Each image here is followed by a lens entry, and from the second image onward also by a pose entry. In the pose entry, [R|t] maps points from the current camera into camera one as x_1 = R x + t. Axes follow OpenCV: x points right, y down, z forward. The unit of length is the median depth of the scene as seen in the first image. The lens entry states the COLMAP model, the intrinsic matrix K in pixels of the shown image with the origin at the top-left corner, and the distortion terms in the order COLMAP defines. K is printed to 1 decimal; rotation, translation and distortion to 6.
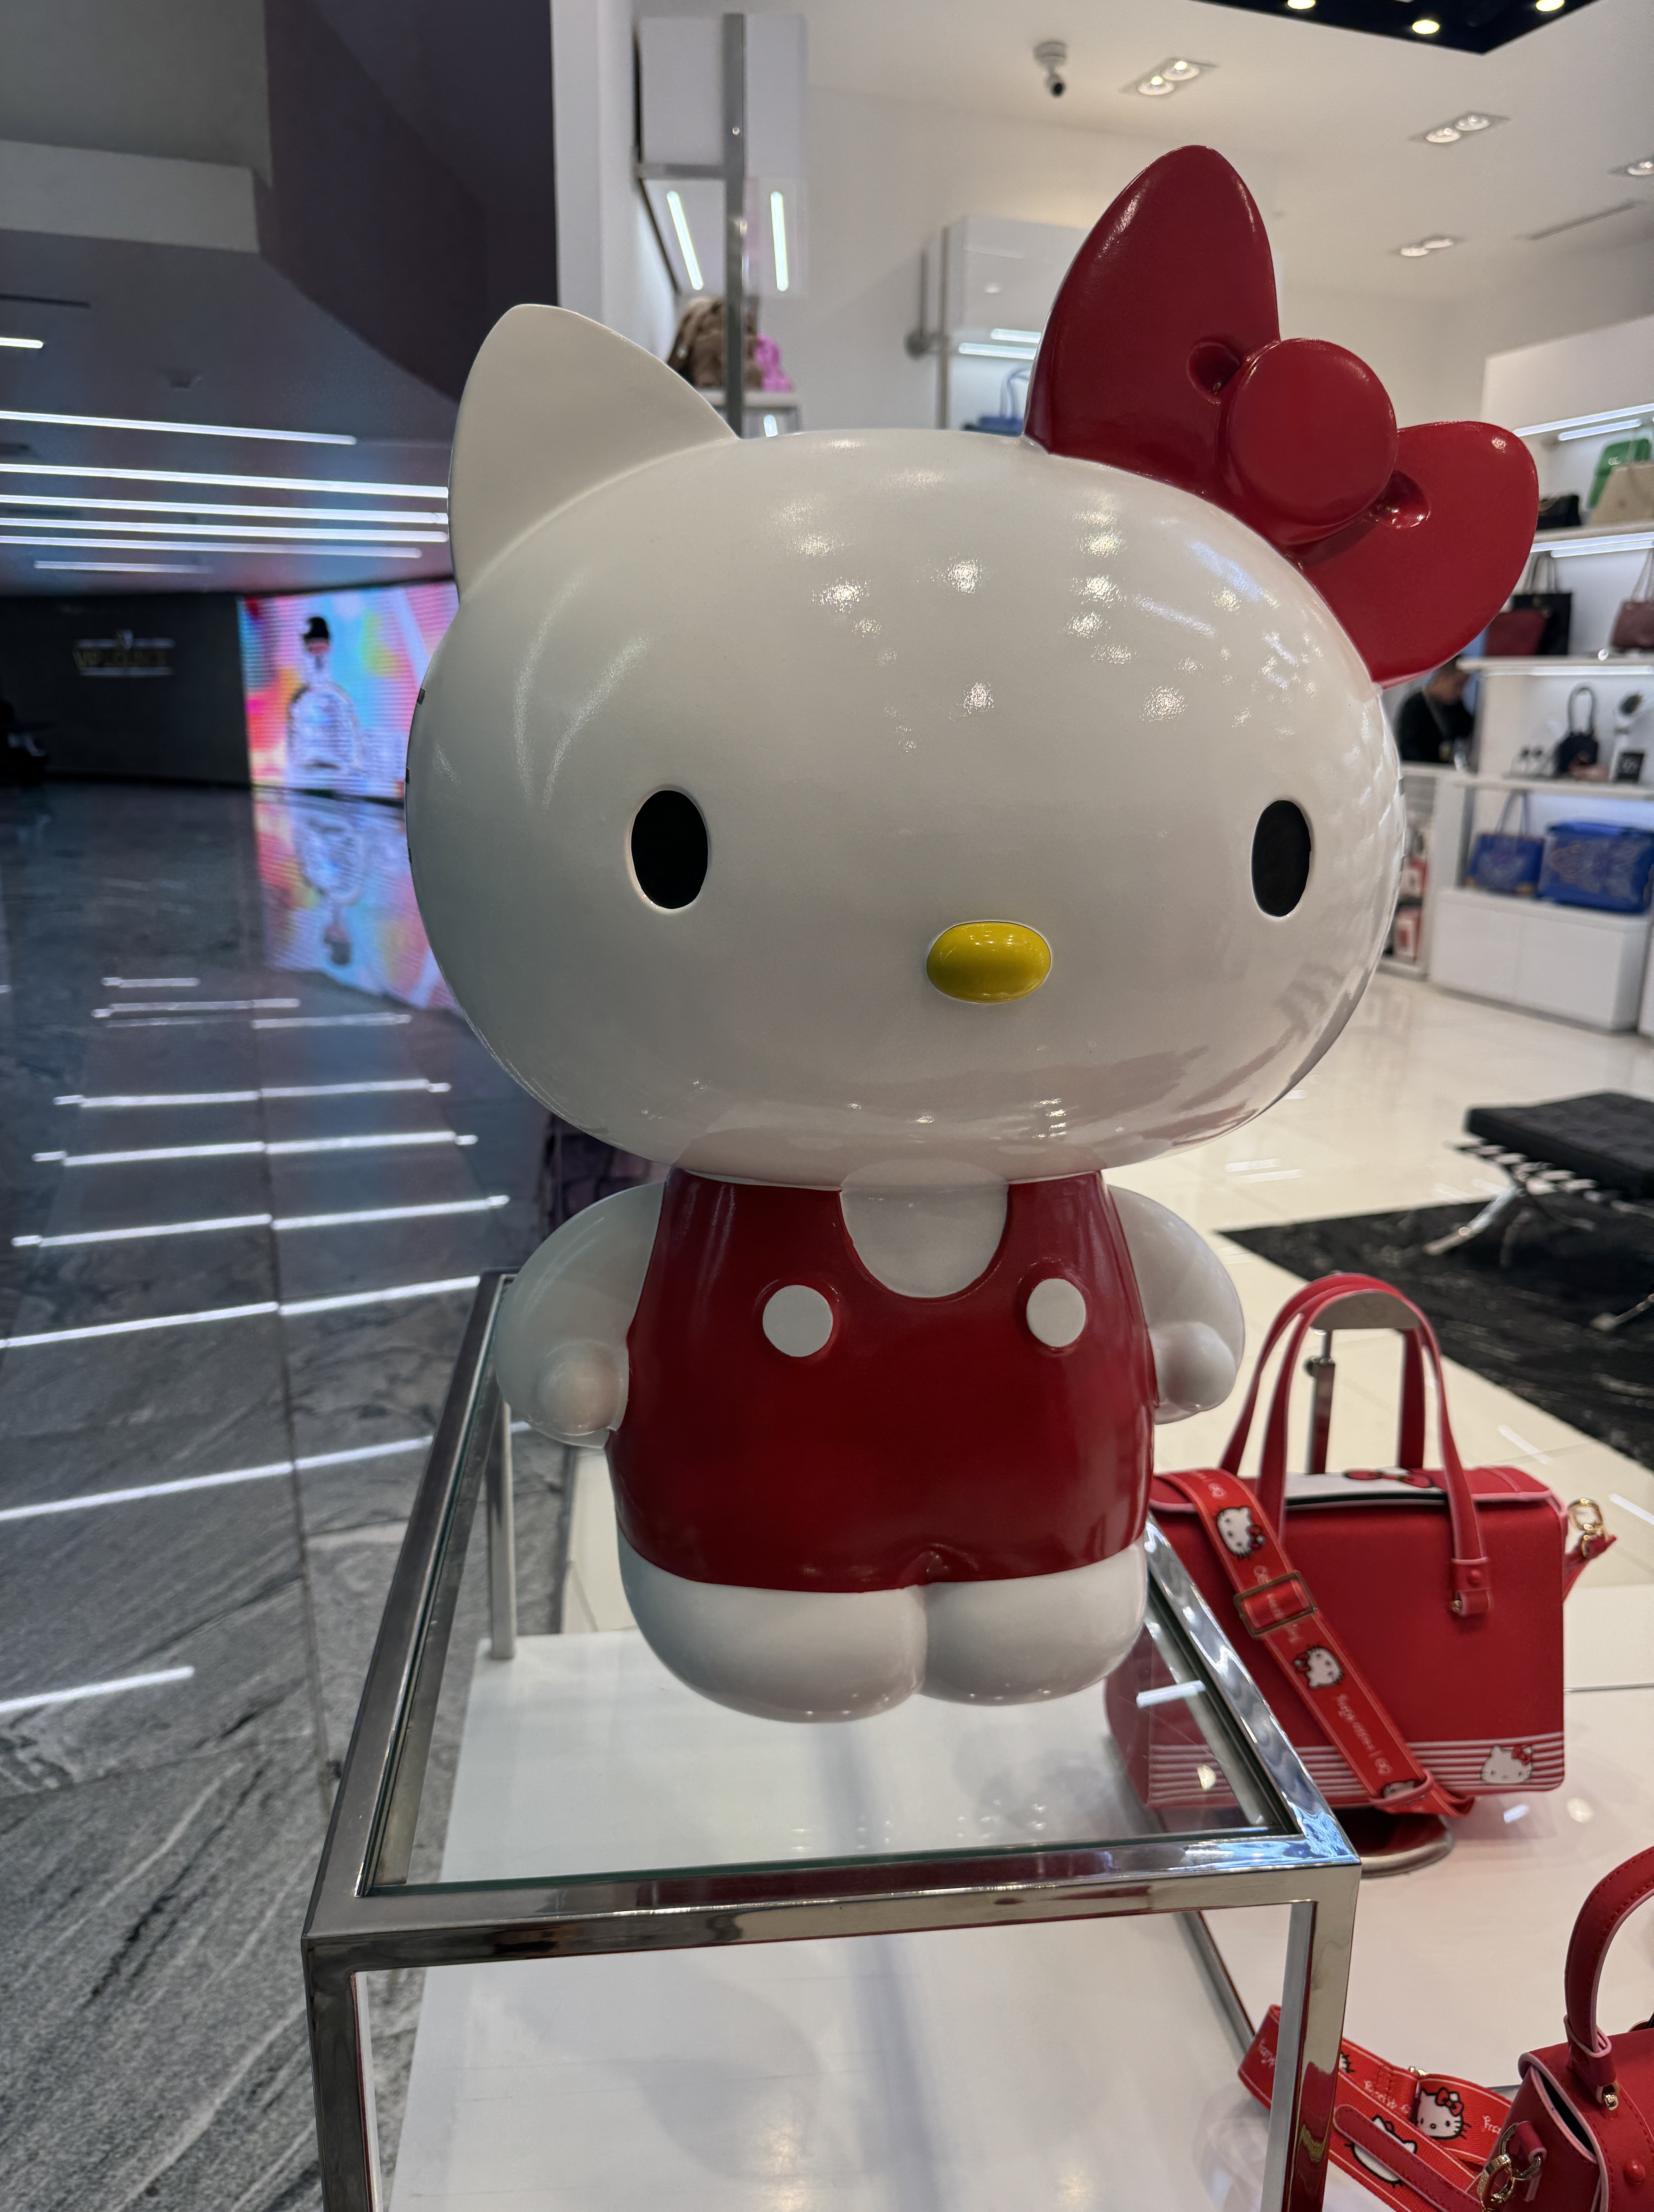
lens RADIAL K [[1615.8, 0, 827.0], [0, 1615.8, 1106.0], [0, 0, 1]] dist [-0.004078, -0.005182]
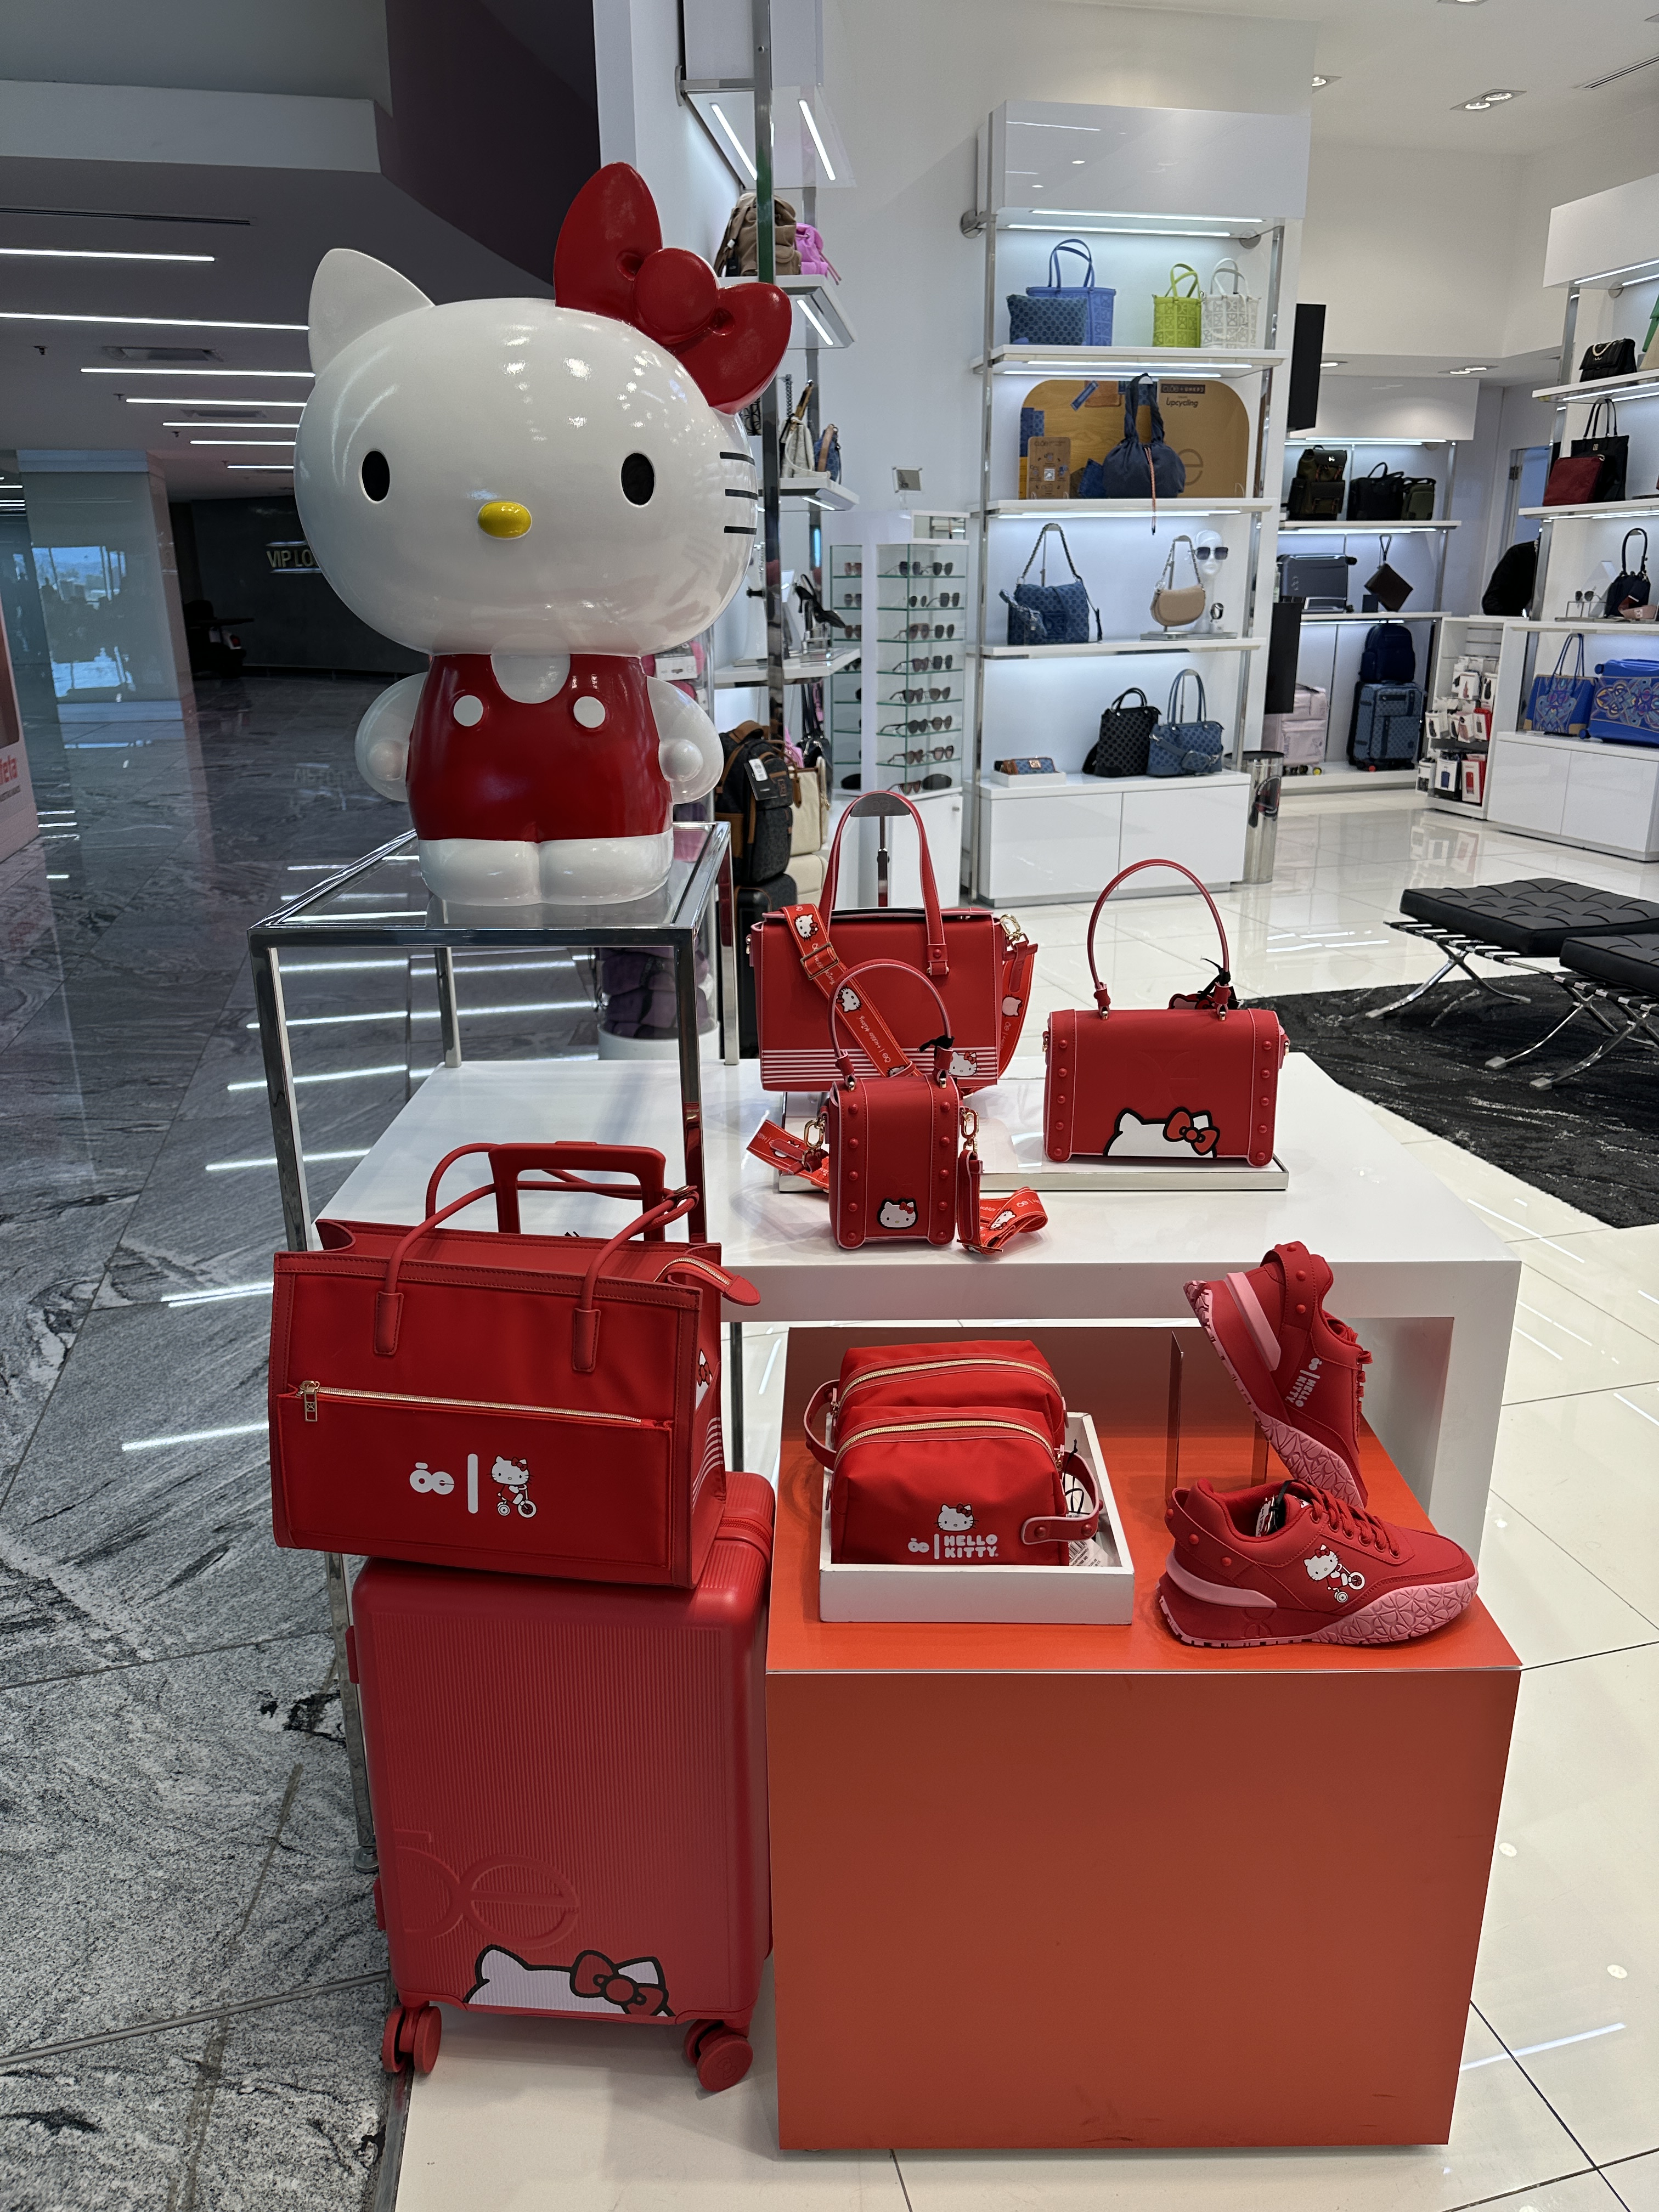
lens RADIAL K [[1577.2, 0, 829.5], [0, 1577.2, 1106.0], [0, 0, 1]] dist [0.057416, -0.077435]
pose [[0.994342, 0.009645, -0.105787, 0.109179], [-0.002718, 0.997853, 0.065432, 0.080961], [0.106191, -0.064774, 0.992234, -0.178046]]
